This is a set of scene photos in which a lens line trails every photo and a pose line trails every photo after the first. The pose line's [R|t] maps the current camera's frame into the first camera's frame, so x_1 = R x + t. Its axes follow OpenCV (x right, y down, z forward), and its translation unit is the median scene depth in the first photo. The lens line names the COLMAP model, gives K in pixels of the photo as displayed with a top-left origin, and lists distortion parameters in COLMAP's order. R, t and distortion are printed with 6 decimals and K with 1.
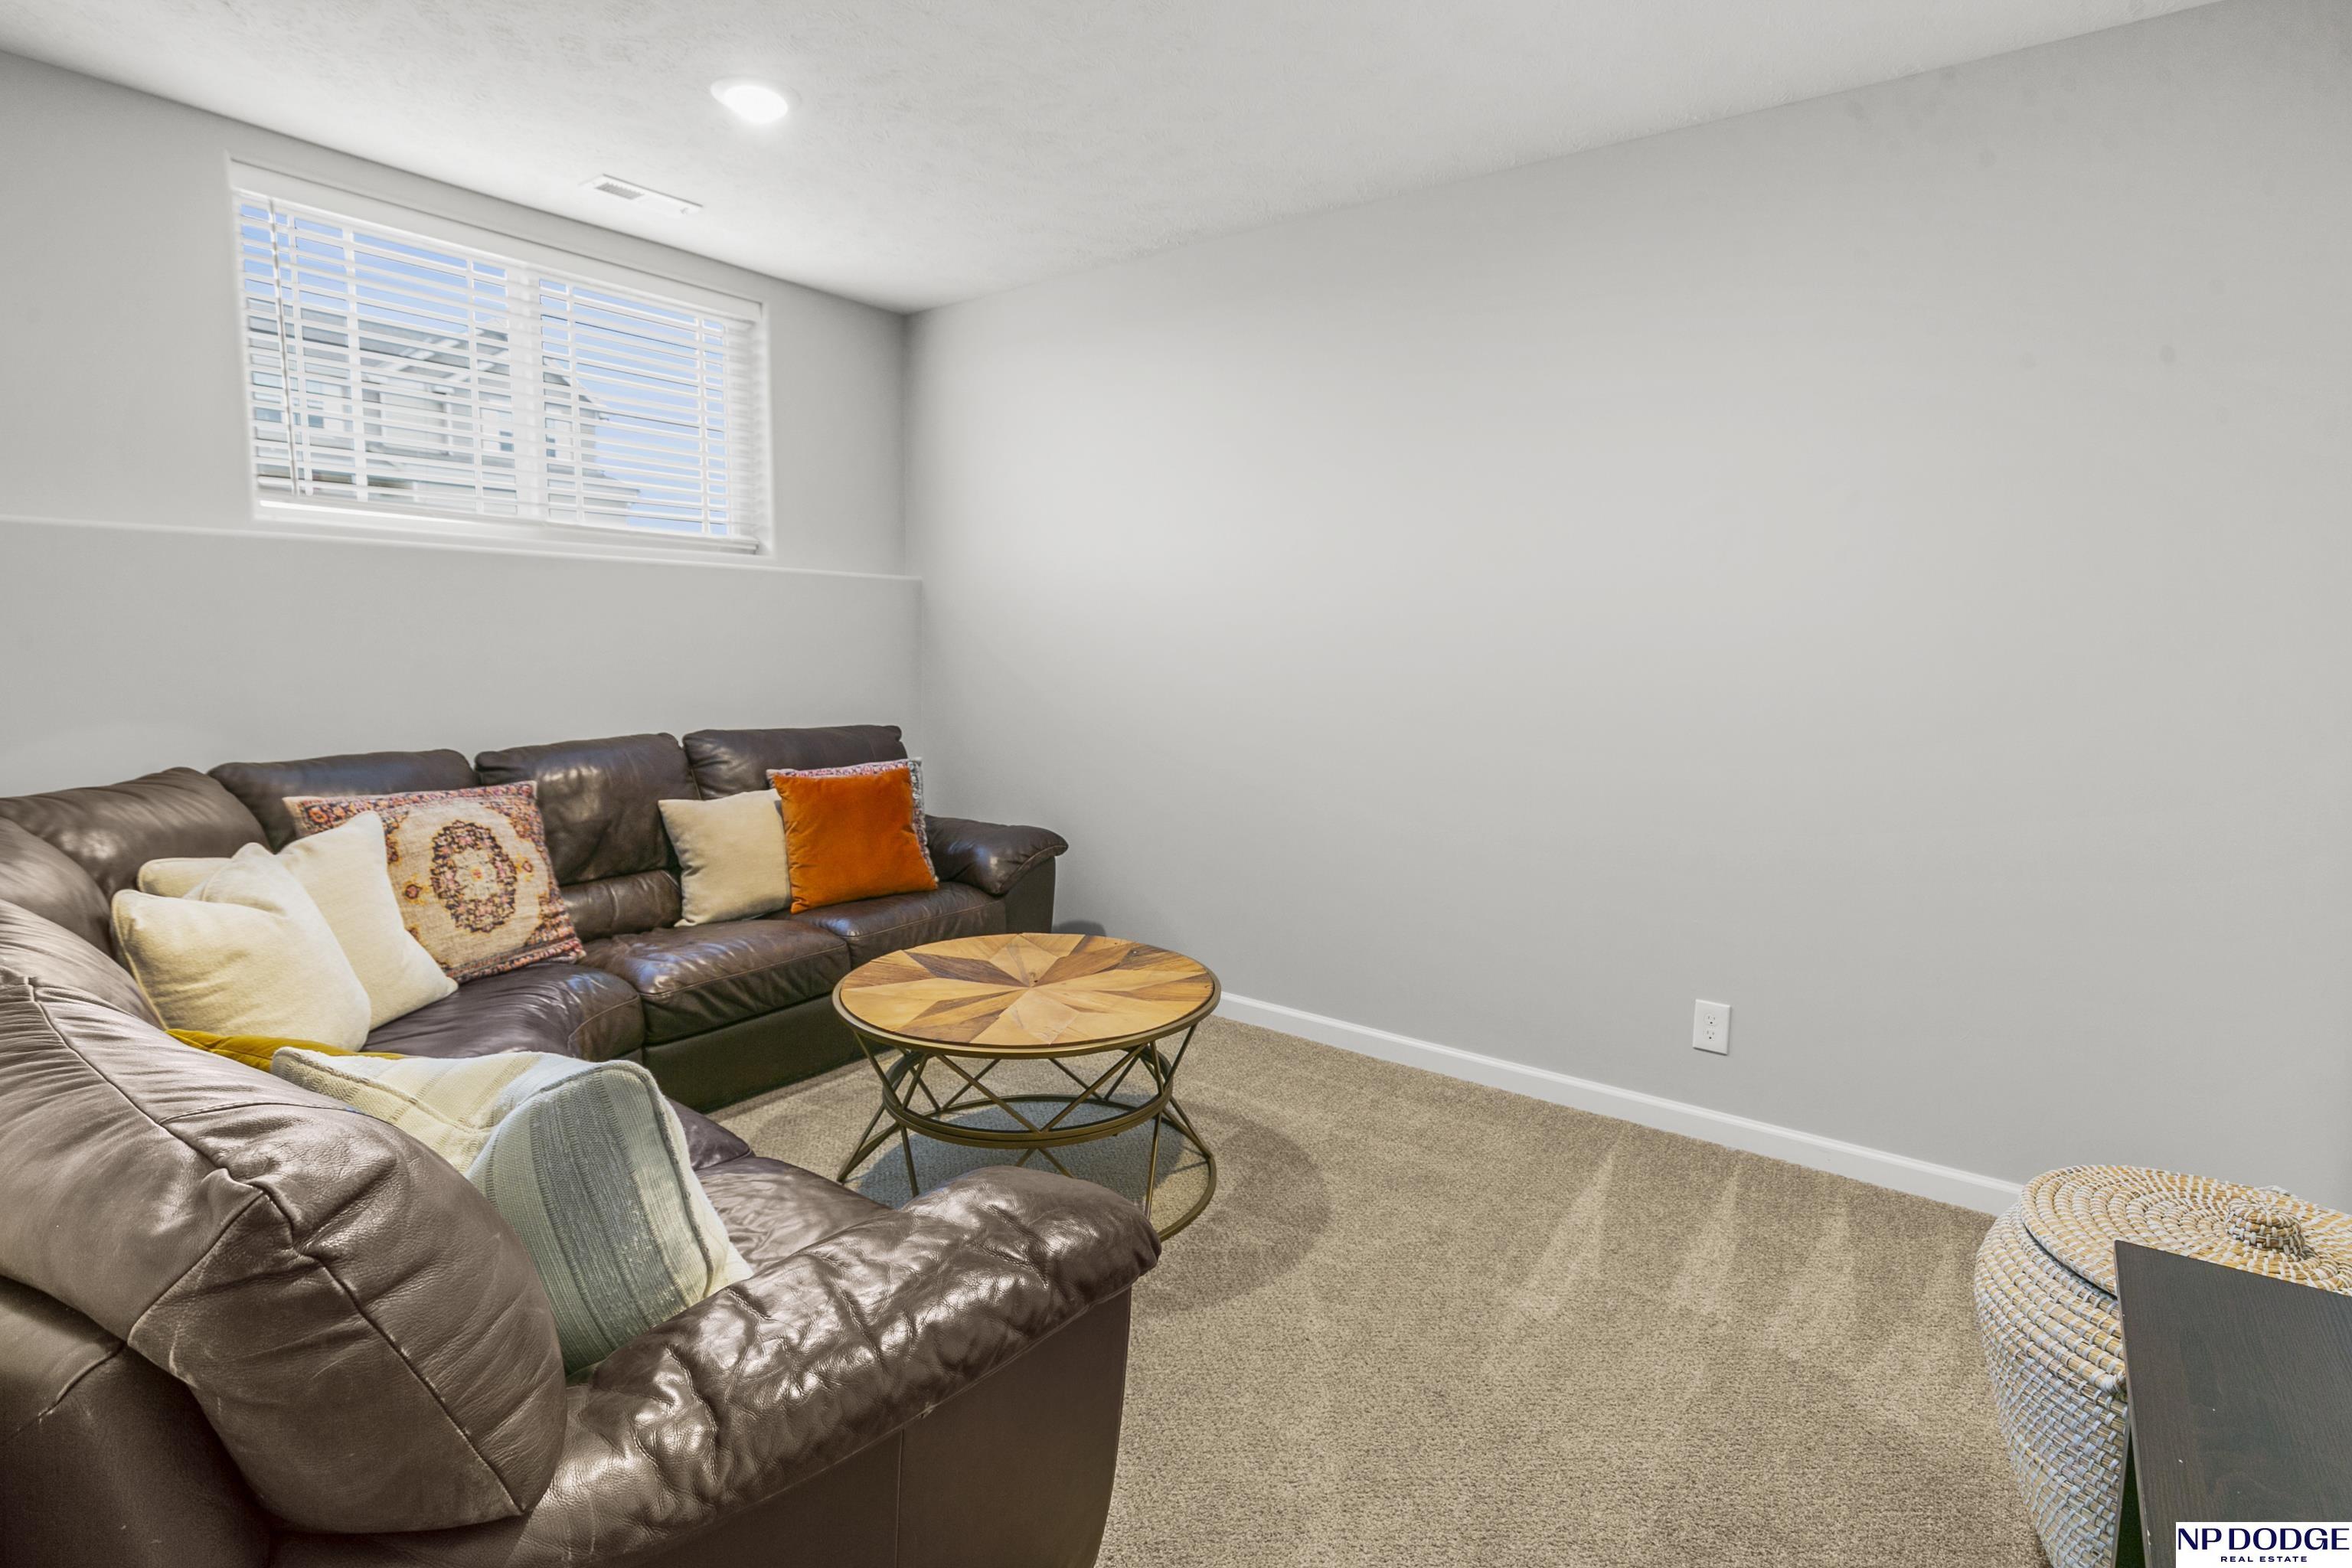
lens RADIAL K [[1175.1, 0, 1176.0], [0, 1175.1, 784.0], [0, 0, 1]] dist [0.000922, 0.000123]
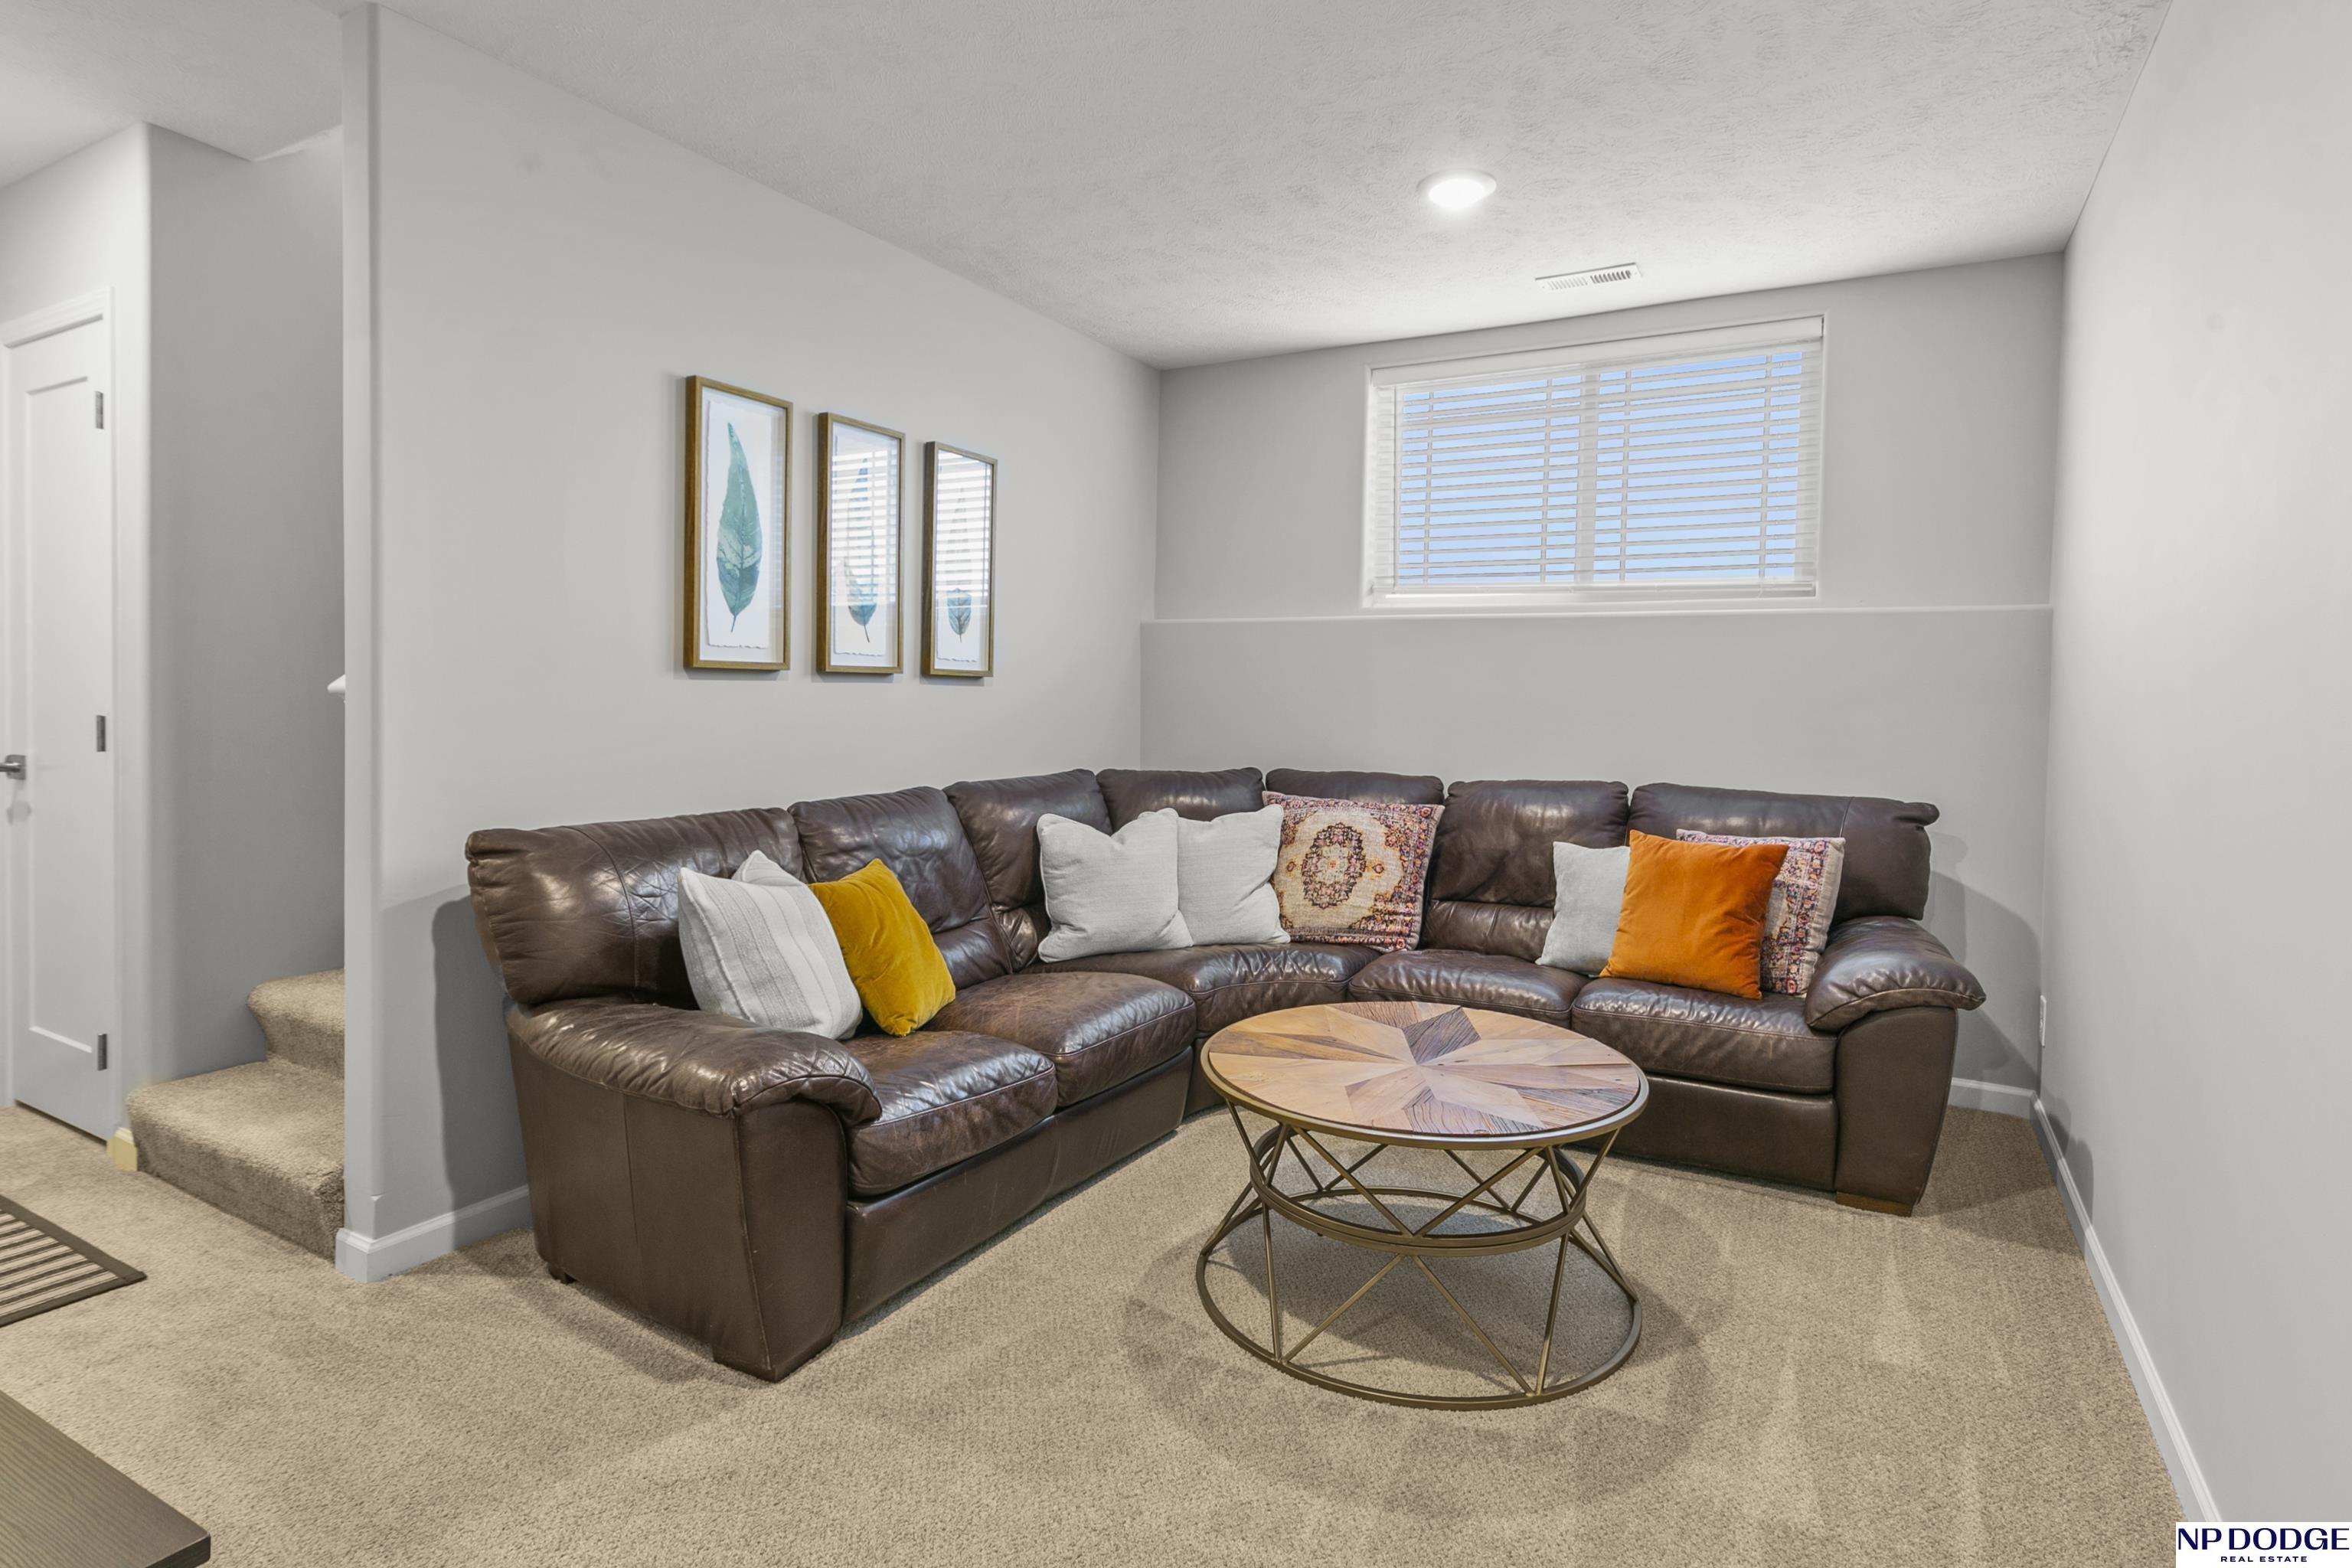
lens RADIAL K [[1191.8, 0, 1176.1], [0, 1191.8, 741.3], [0, 0, 1]] dist [-0.000467, -0.000215]
pose [[0.125574, 0.025815, -0.991748, 0.684889], [-0.134368, 0.990893, 0.008779, -0.046312], [0.982943, 0.132157, 0.127899, 0.634576]]
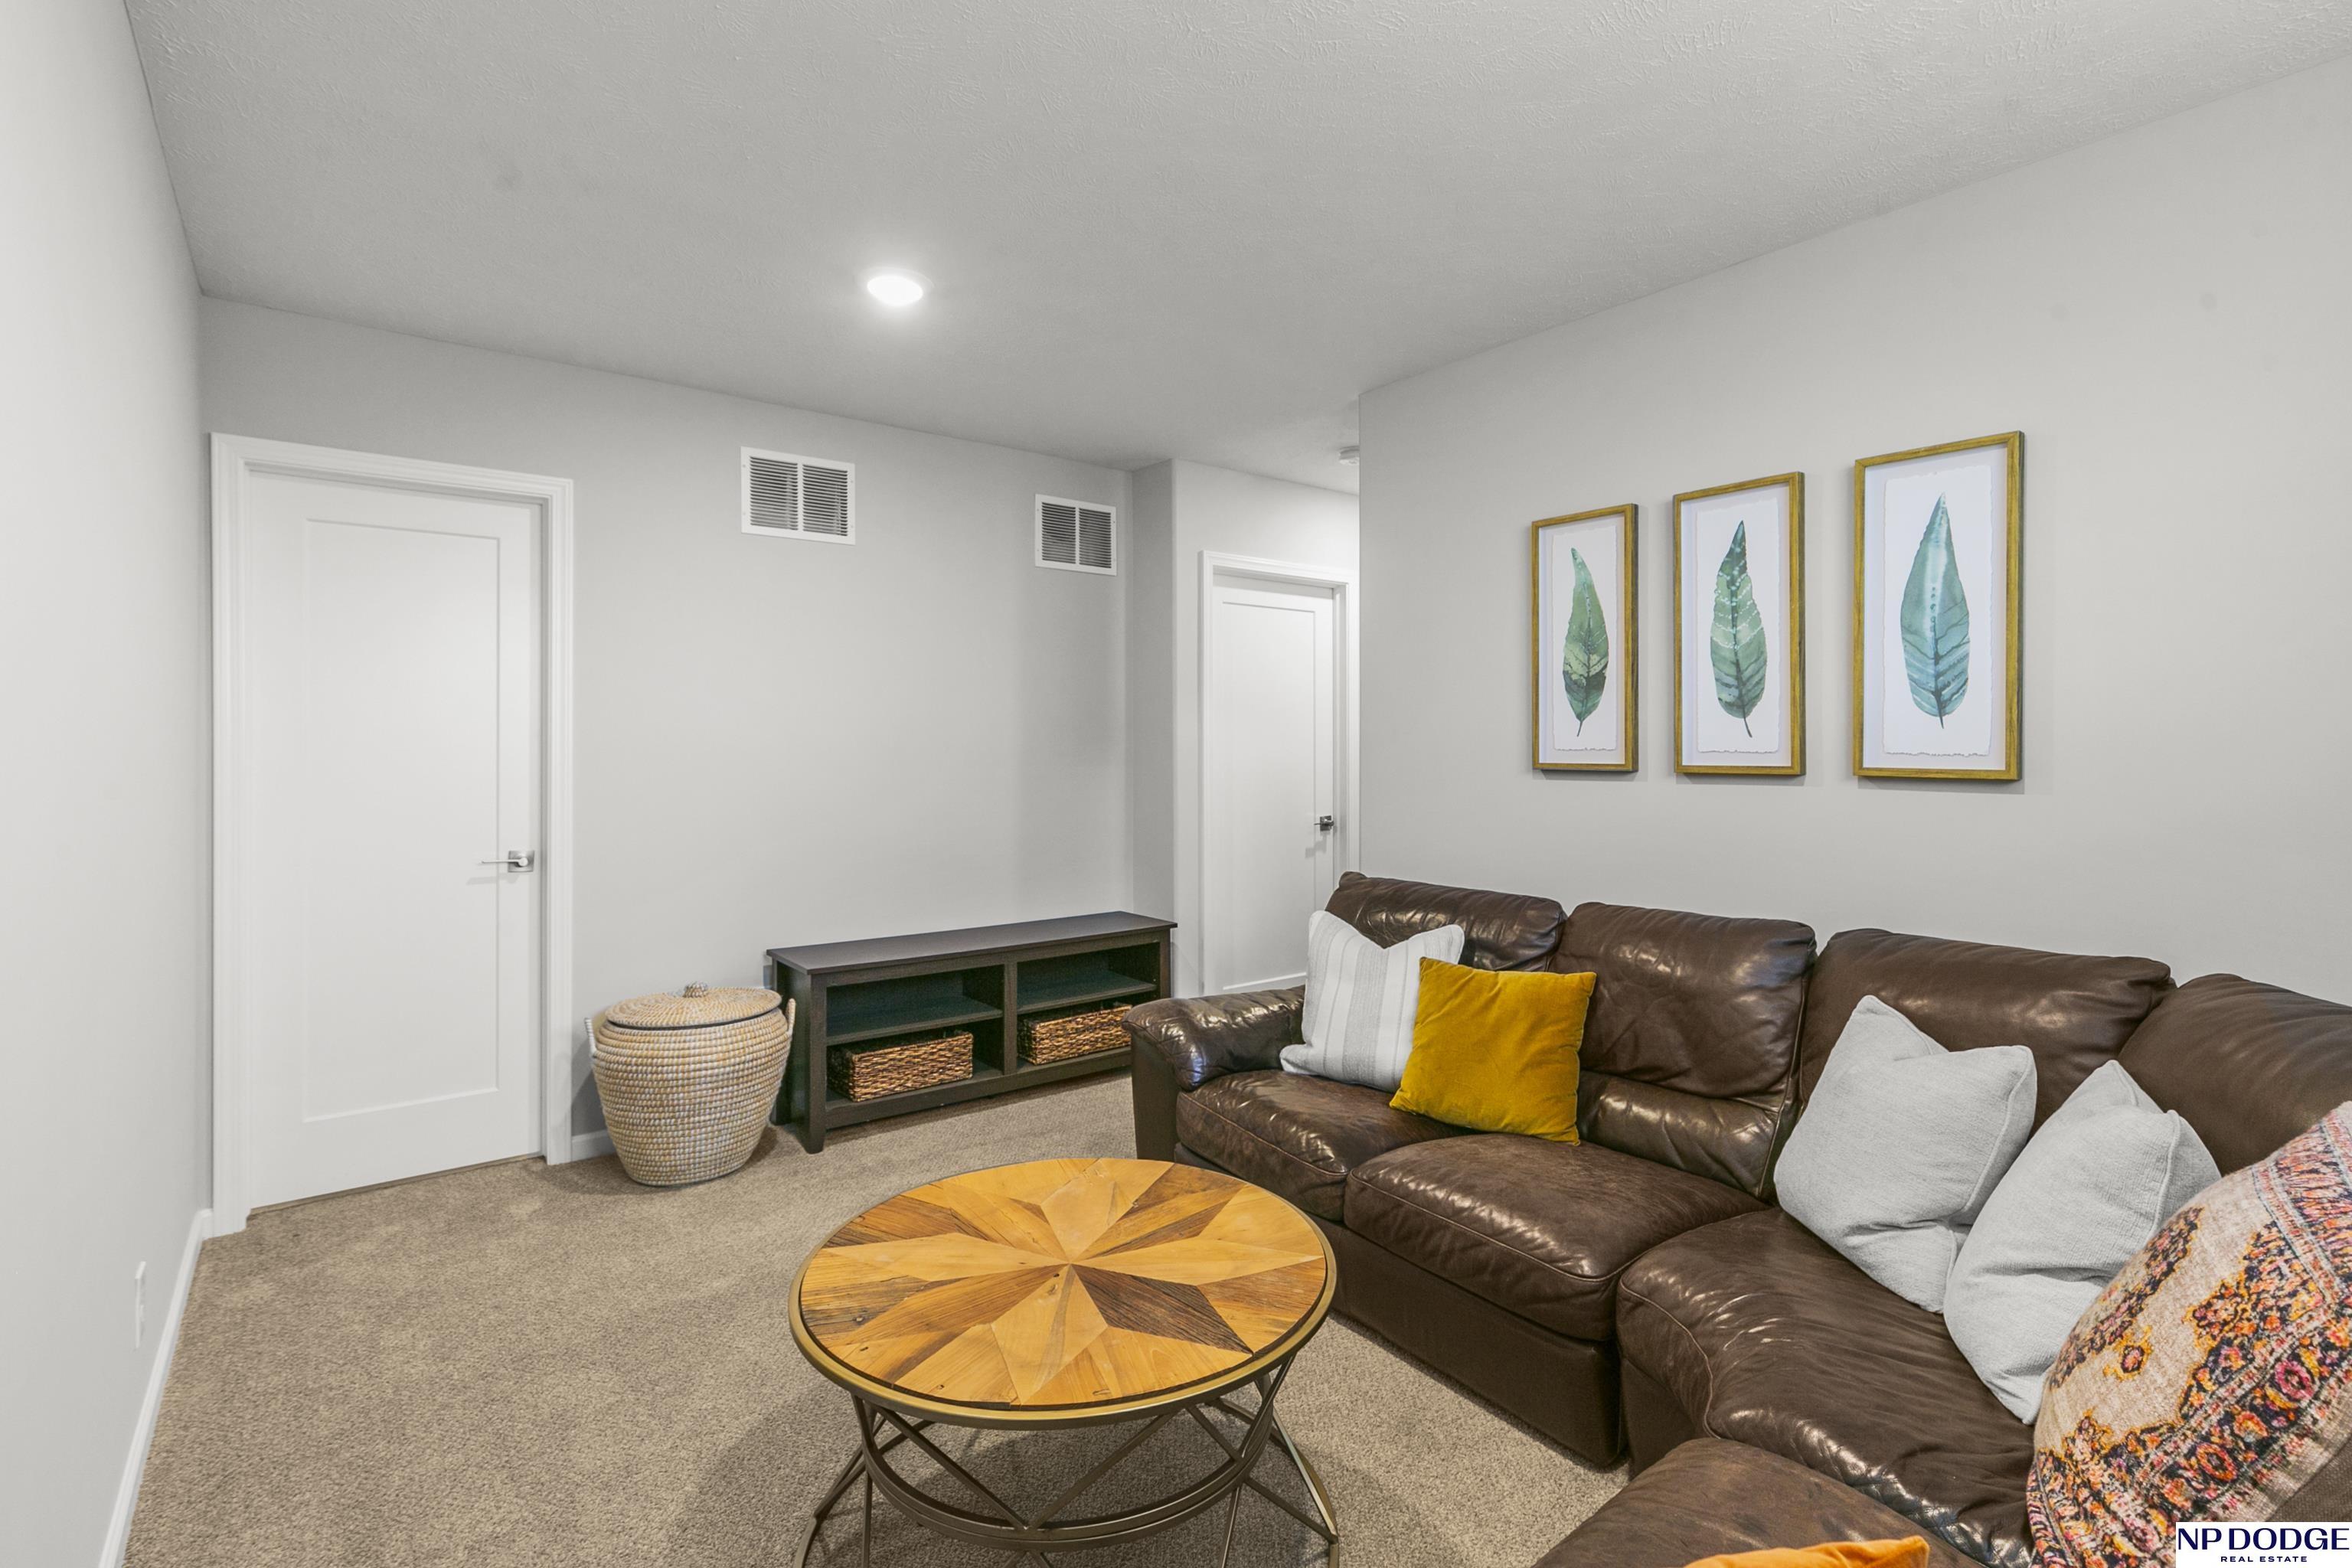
lens RADIAL K [[1070.6, 0, 1175.1], [0, 1070.6, 740.6], [0, 0, 1]] dist [-0.000075, 0.000012]
pose [[-0.968169, -0.014702, 0.249867, -0.323654], [0.015250, 0.992954, 0.117514, -0.207832], [-0.249834, 0.117584, -0.961123, 1.480930]]
